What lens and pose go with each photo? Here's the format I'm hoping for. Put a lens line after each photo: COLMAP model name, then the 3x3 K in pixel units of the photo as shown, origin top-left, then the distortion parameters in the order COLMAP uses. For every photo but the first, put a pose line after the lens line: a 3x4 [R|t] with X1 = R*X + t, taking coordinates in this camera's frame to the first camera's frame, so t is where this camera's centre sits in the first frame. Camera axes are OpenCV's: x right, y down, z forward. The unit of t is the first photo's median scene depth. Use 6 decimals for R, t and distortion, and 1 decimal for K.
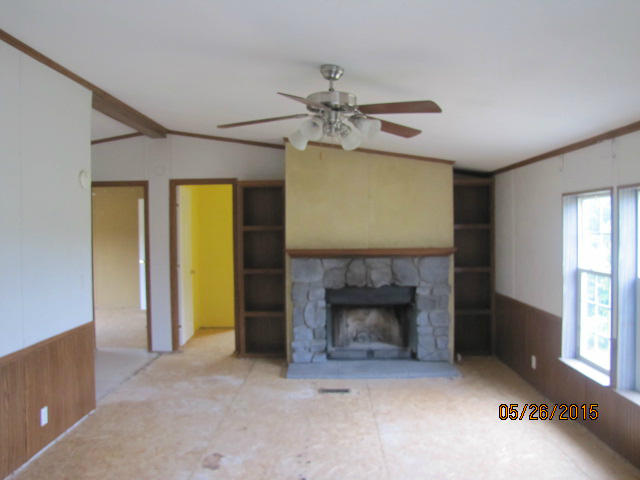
lens RADIAL K [[531.0, 0, 320.0], [0, 531.0, 240.0], [0, 0, 1]] dist [-0.185620, 0.161004]
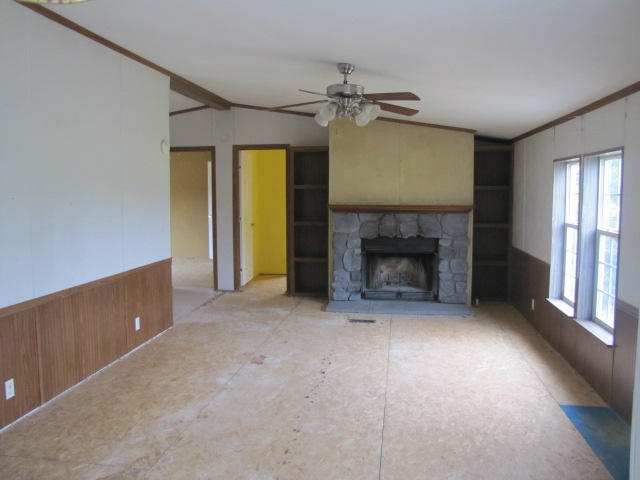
lens RADIAL K [[531.0, 0, 320.0], [0, 531.0, 240.0], [0, 0, 1]] dist [-0.185620, 0.161004]
pose [[0.991849, 0.021006, -0.125677, 0.072312], [-0.012050, 0.997361, 0.071597, 0.012258], [0.126849, -0.069499, 0.989484, -0.196263]]
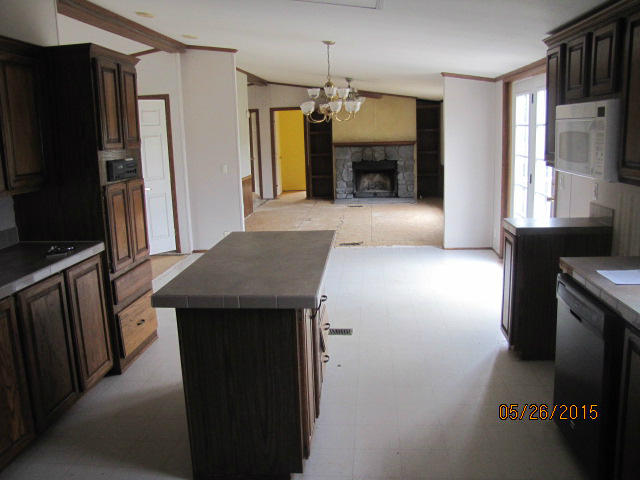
lens RADIAL K [[531.0, 0, 320.0], [0, 531.0, 240.0], [0, 0, 1]] dist [-0.185620, 0.161004]
pose [[0.997217, -0.007833, -0.074141, 0.037028], [0.021085, 0.983497, 0.179692, 0.020462], [0.071510, -0.180756, 0.980925, -1.128570]]
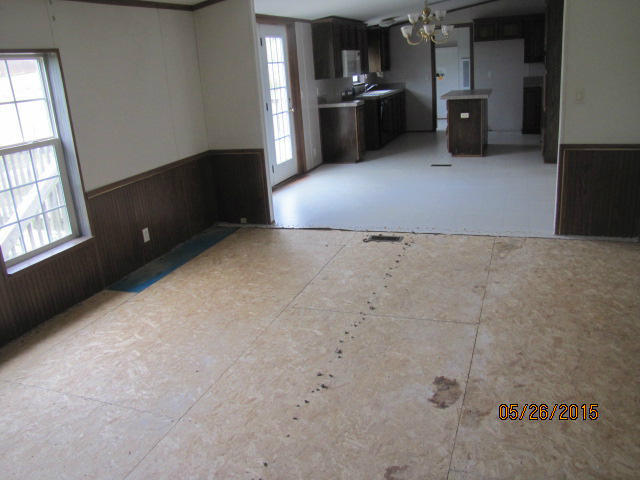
lens RADIAL K [[531.0, 0, 320.0], [0, 531.0, 240.0], [0, 0, 1]] dist [-0.185620, 0.161004]
pose [[-0.938125, -0.025212, 0.345377, -0.181400], [0.094706, 0.940645, 0.325910, -0.010940], [-0.333094, 0.338454, -0.880055, 1.013861]]
